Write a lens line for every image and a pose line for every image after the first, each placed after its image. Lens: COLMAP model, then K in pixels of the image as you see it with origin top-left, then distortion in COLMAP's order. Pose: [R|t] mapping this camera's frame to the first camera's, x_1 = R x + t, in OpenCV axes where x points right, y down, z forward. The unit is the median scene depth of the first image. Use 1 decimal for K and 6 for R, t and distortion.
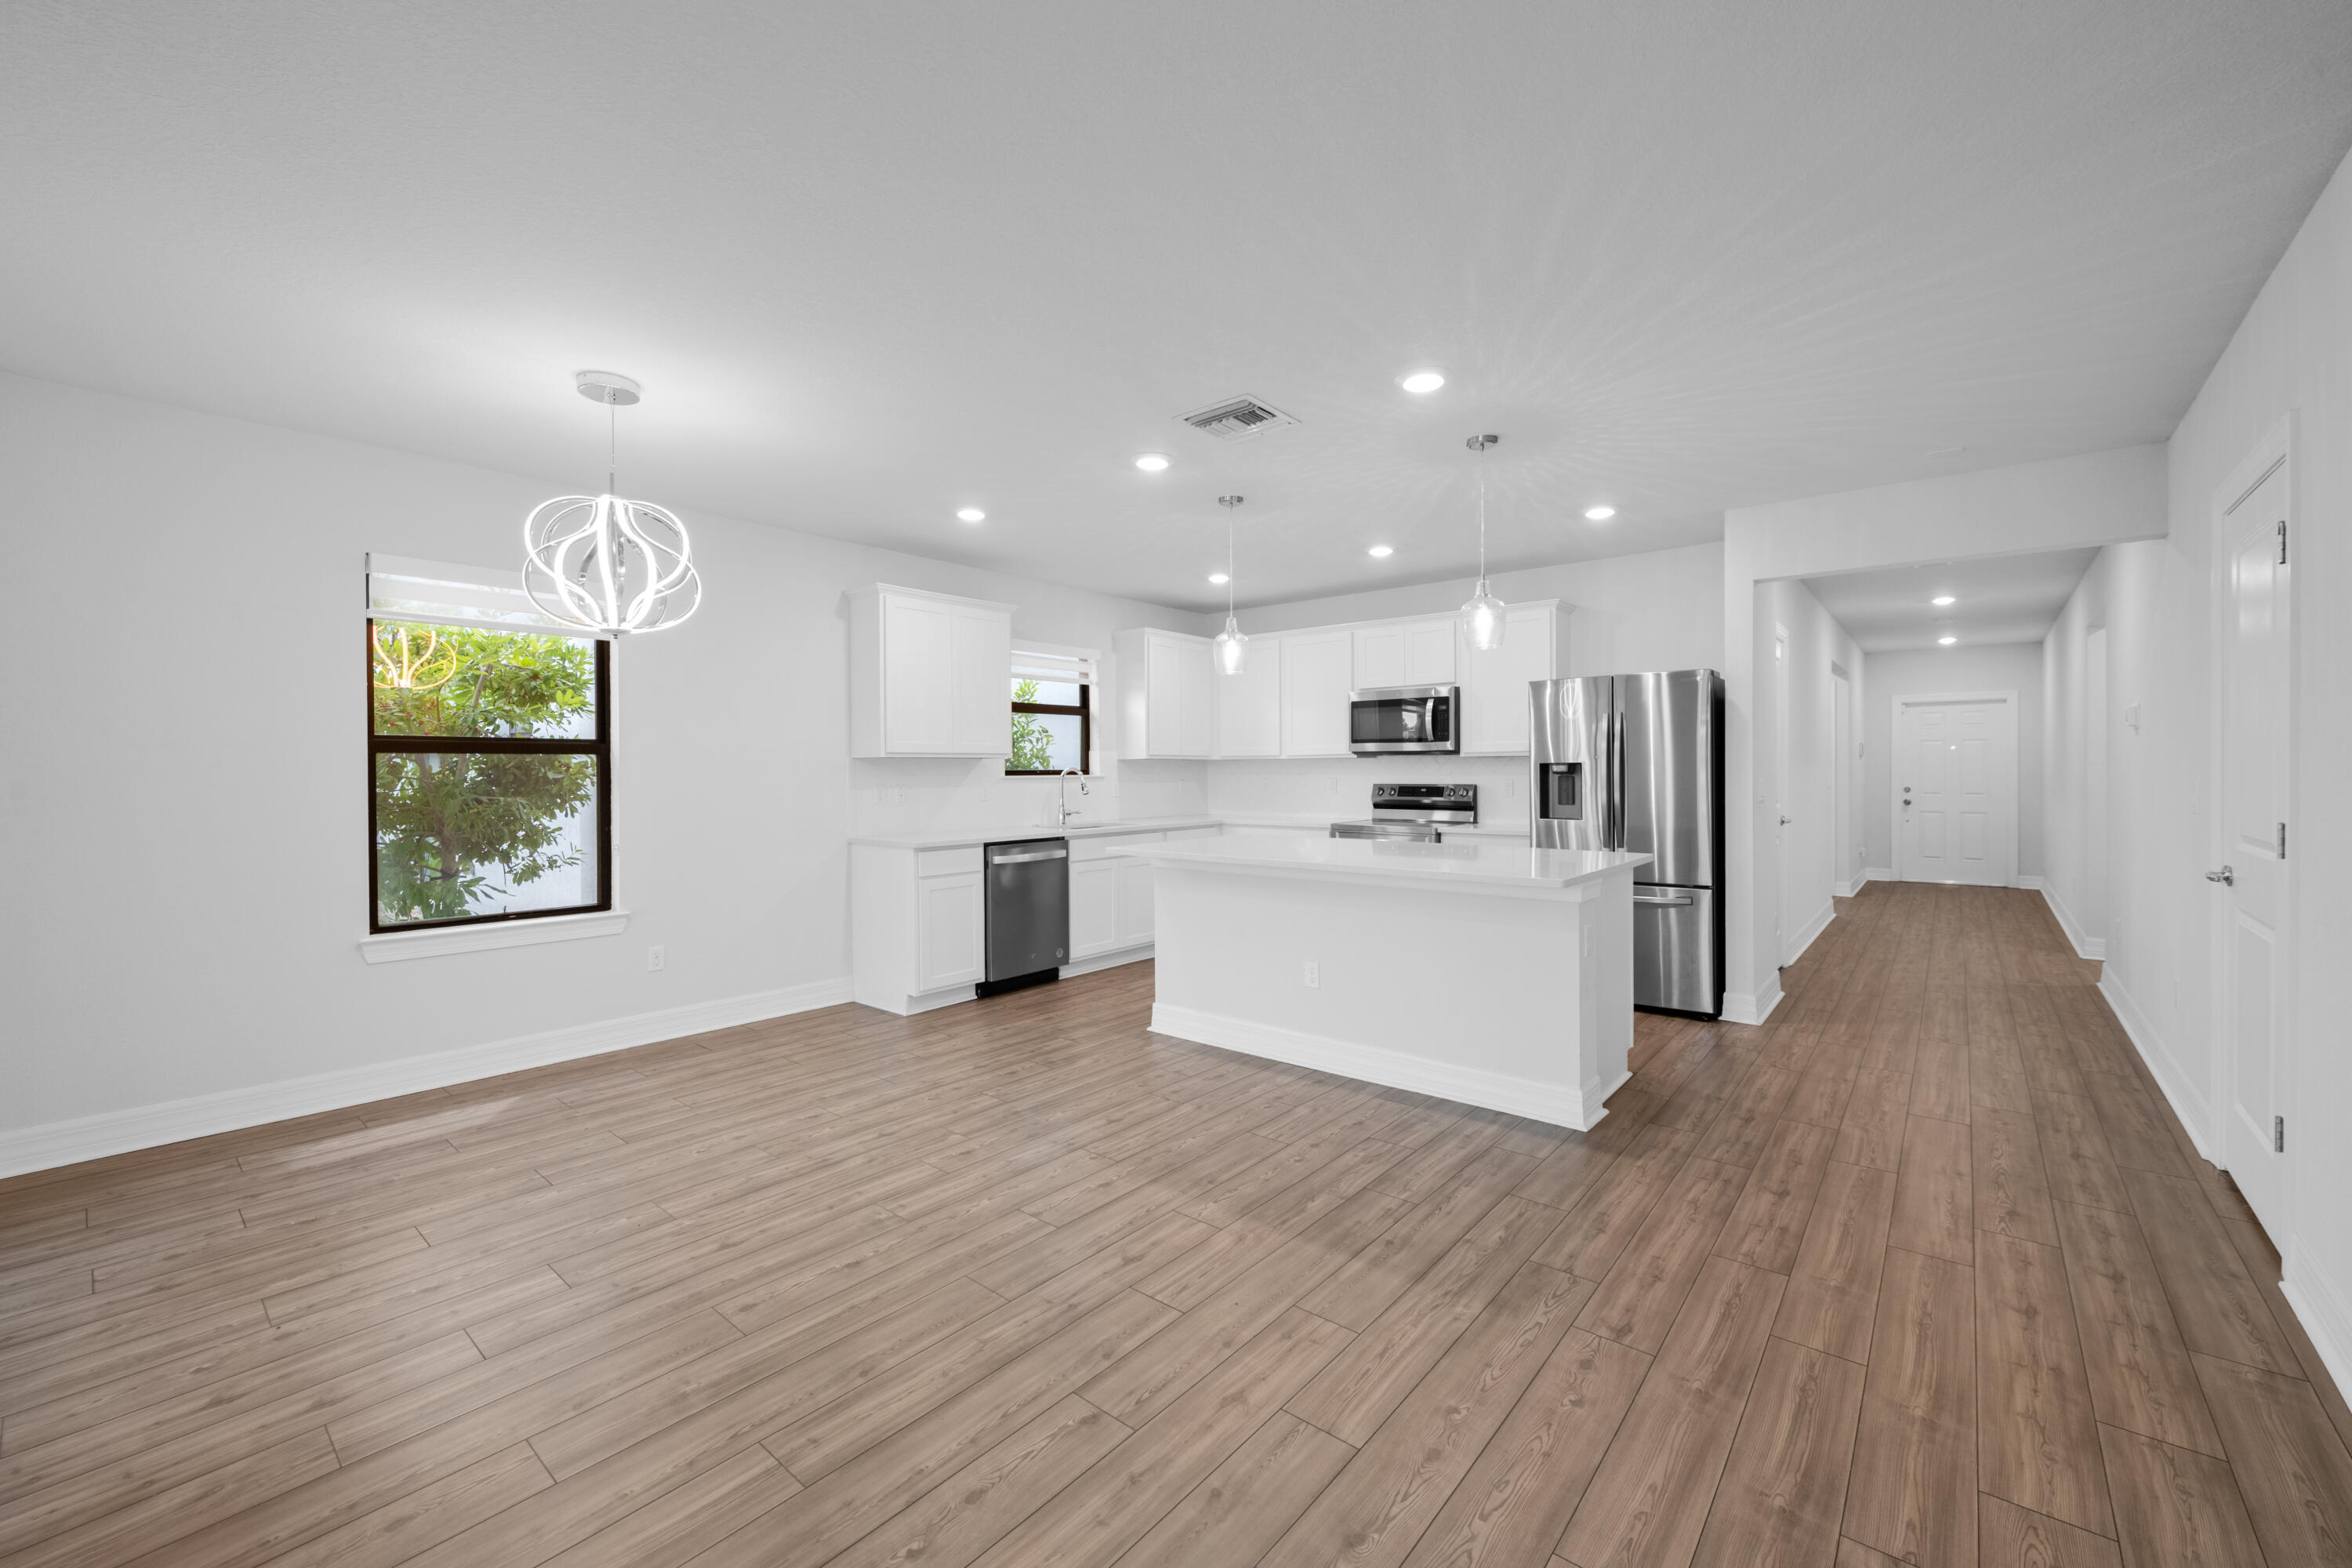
lens RADIAL K [[935.6, 0, 1202.6], [0, 935.6, 776.9], [0, 0, 1]] dist [0.000755, -0.002251]
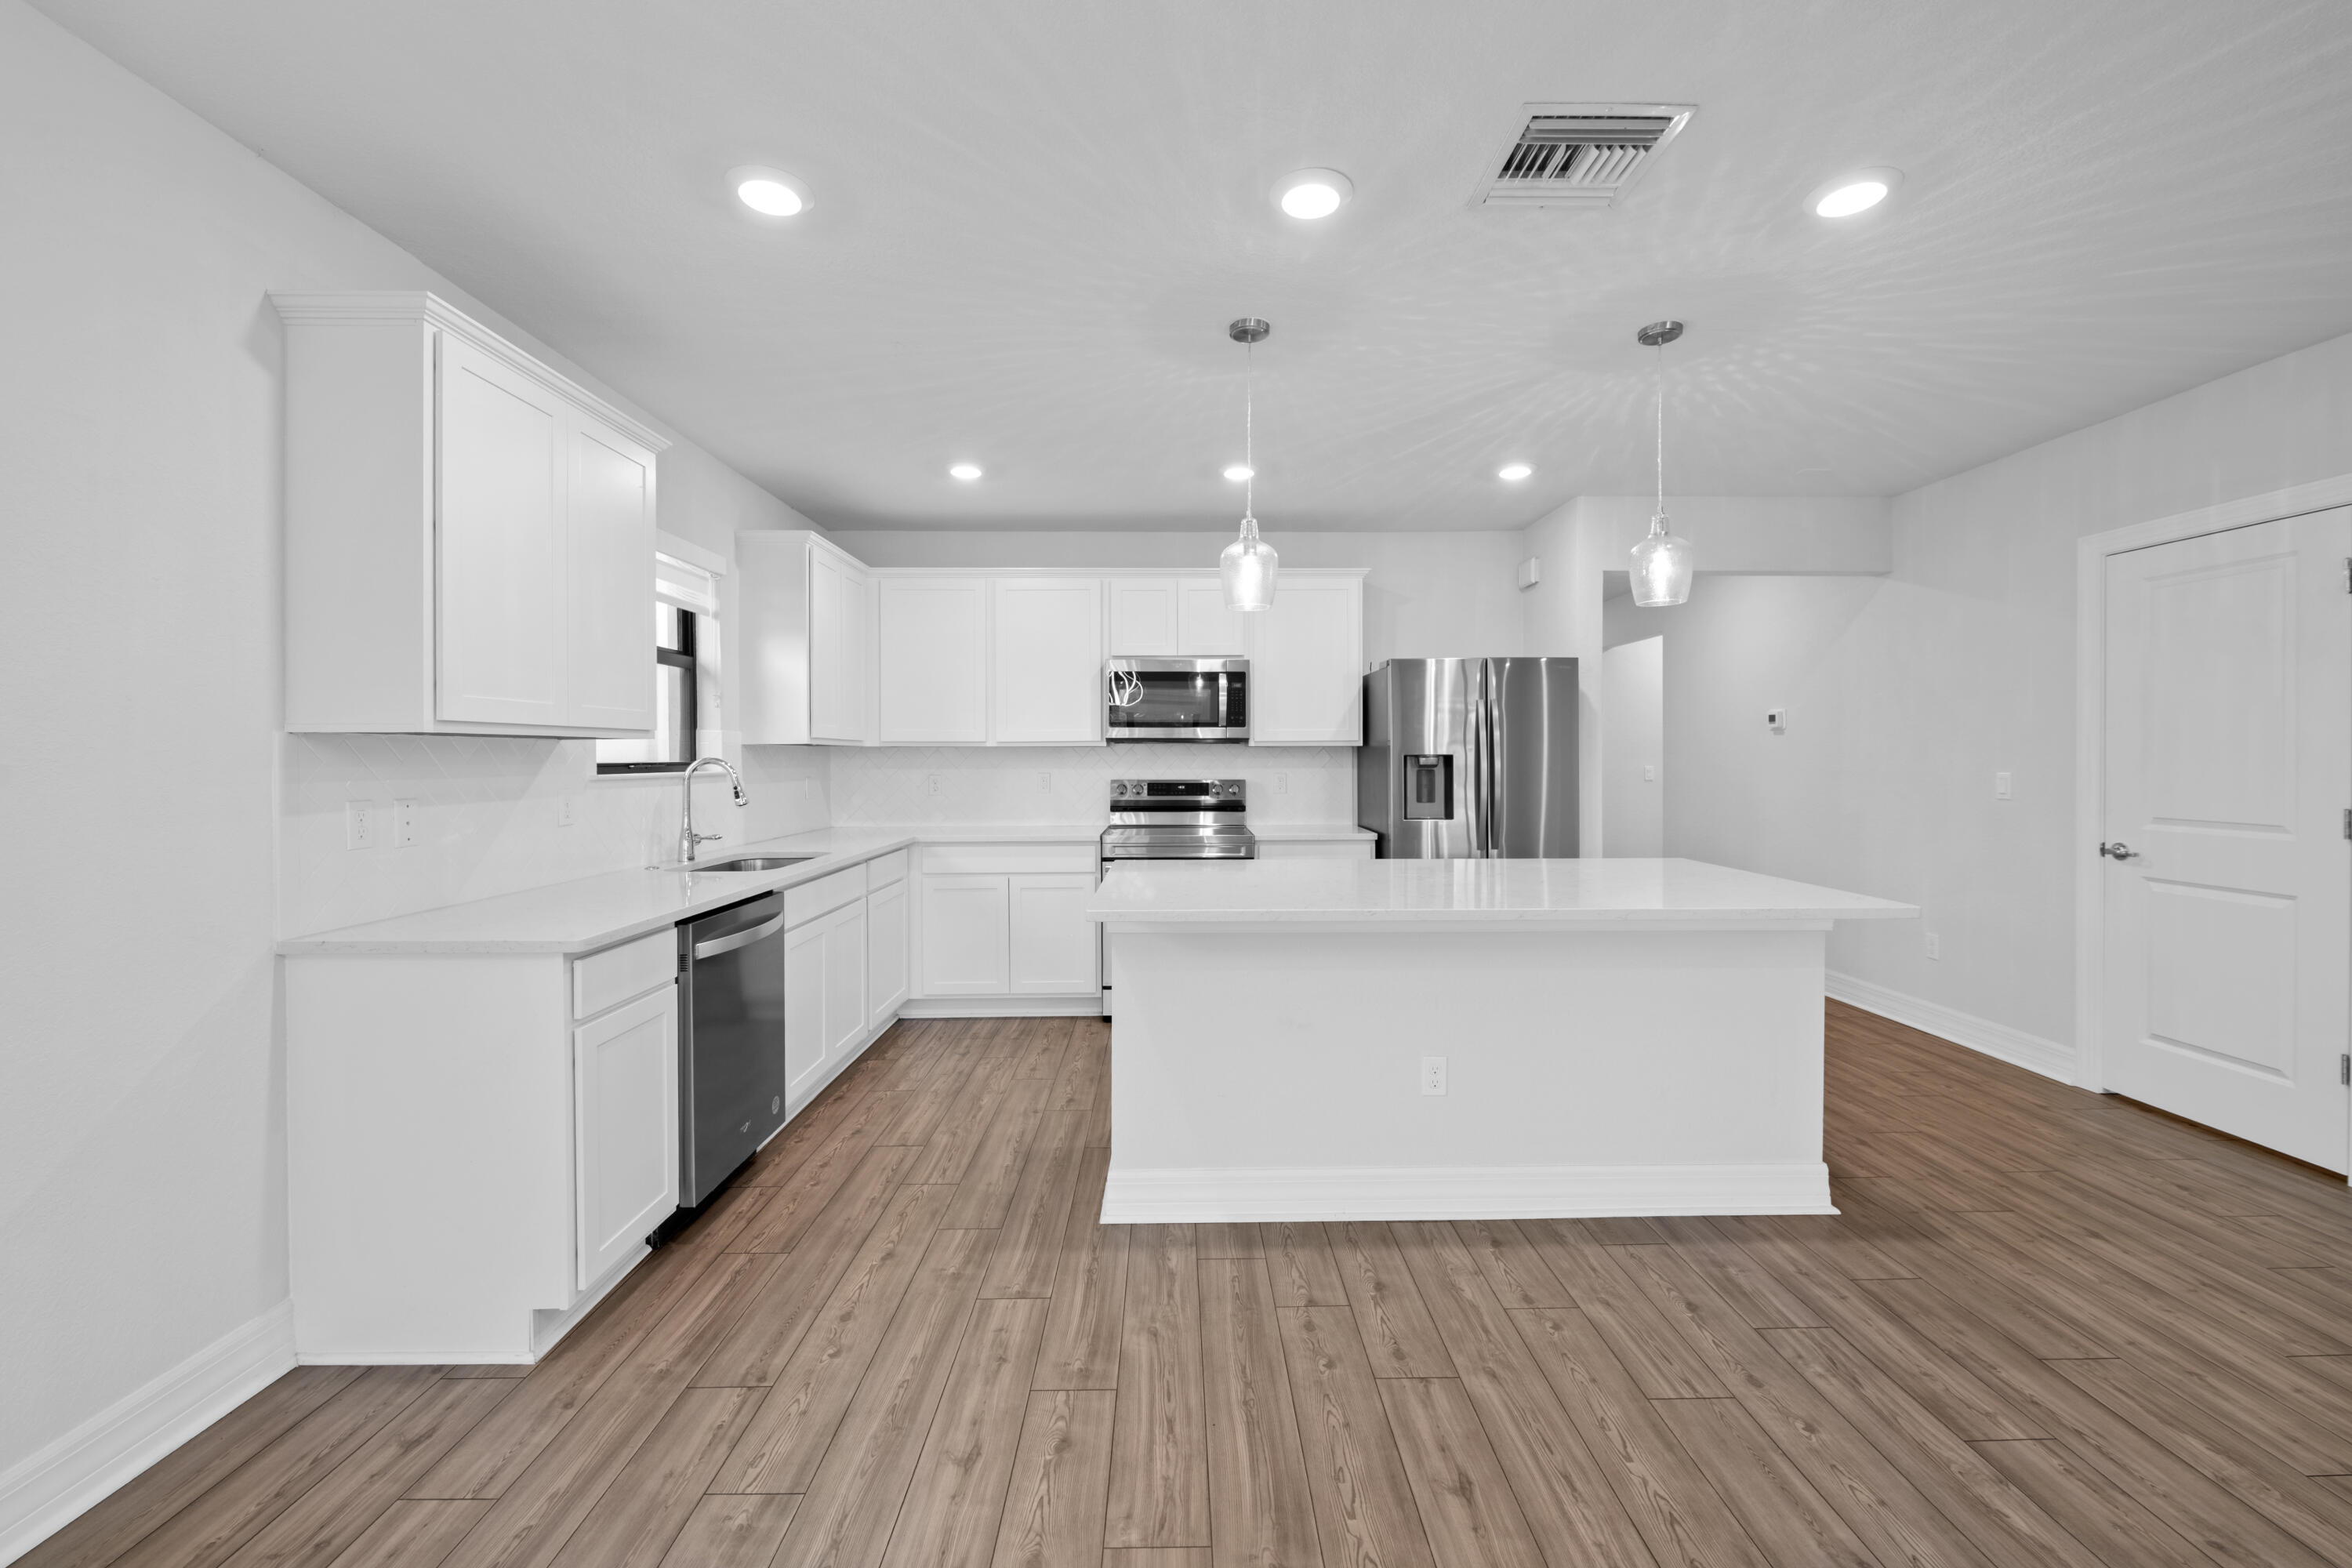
lens RADIAL K [[935.6, 0, 1191.3], [0, 935.6, 756.6], [0, 0, 1]] dist [0.000755, -0.002251]
pose [[0.765062, 0.003189, 0.643948, -0.404205], [0.003732, 0.999949, -0.009385, -0.006663], [-0.643945, 0.009583, 0.765011, 0.558510]]
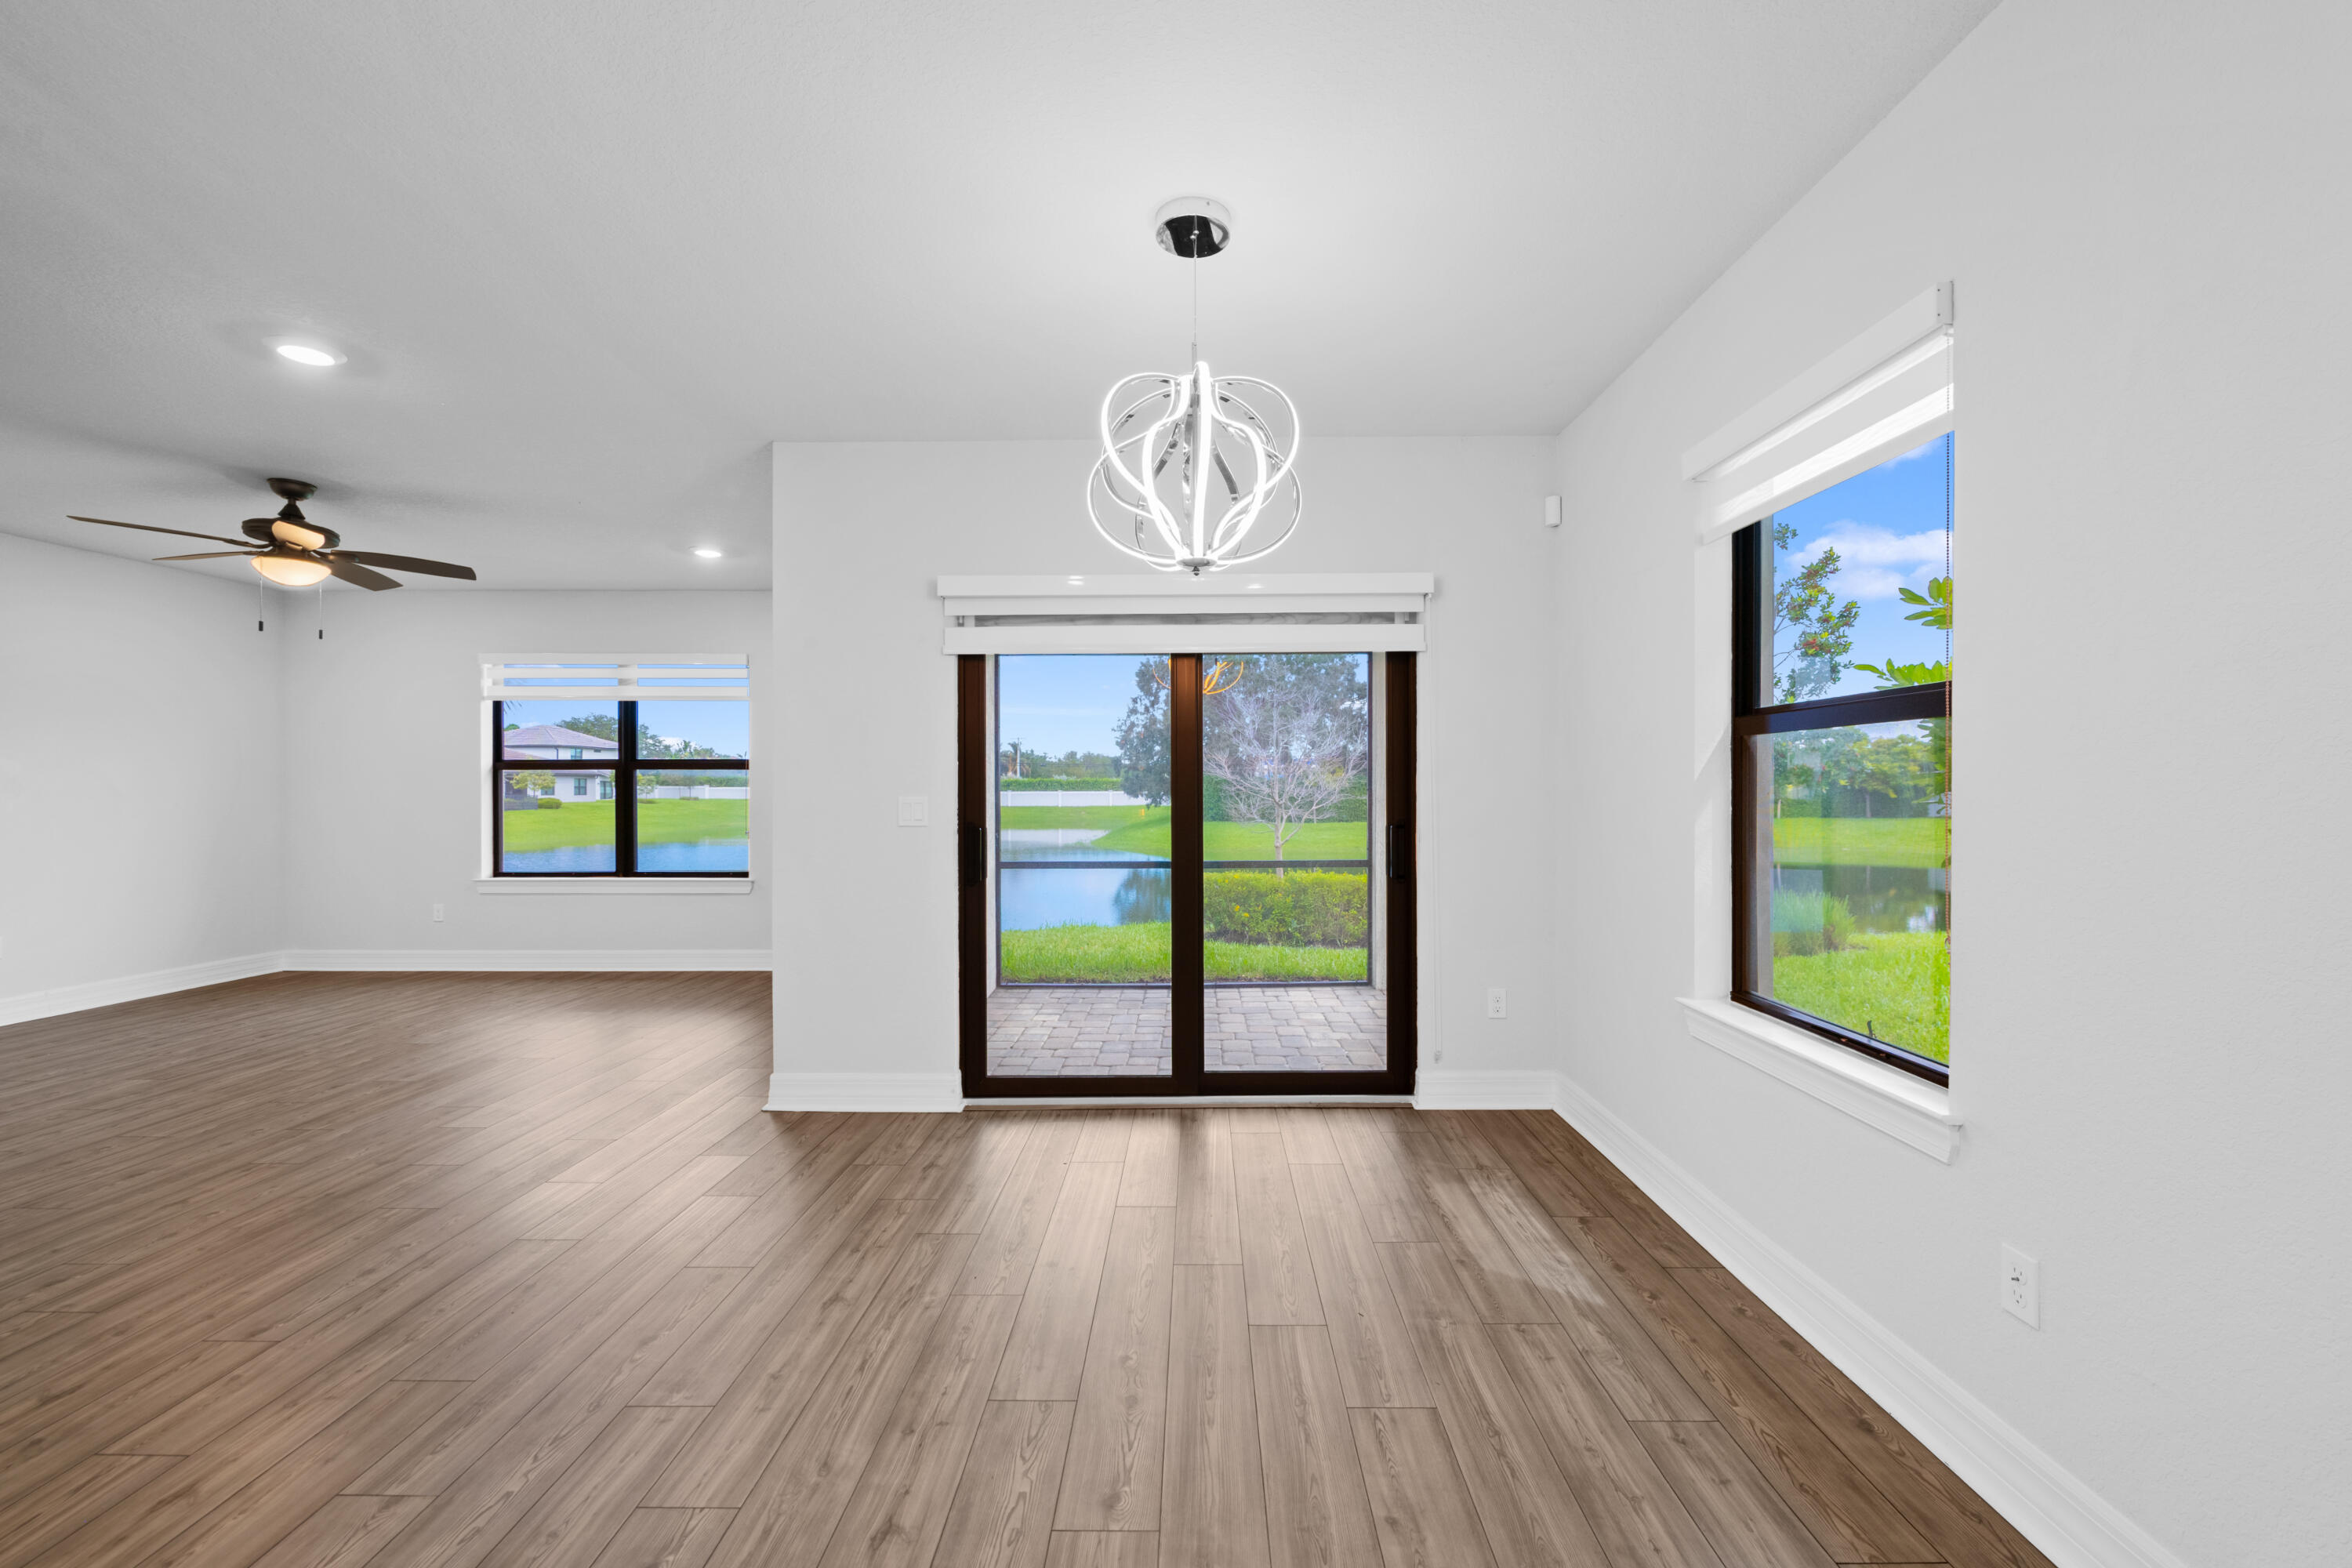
lens RADIAL K [[935.6, 0, 1186.6], [0, 935.6, 794.0], [0, 0, 1]] dist [0.000755, -0.002251]
pose [[-0.781939, 0.010575, -0.623266, -0.127852], [0.001765, 0.999890, 0.014750, 0.005826], [0.623353, 0.010434, -0.781871, 1.091961]]
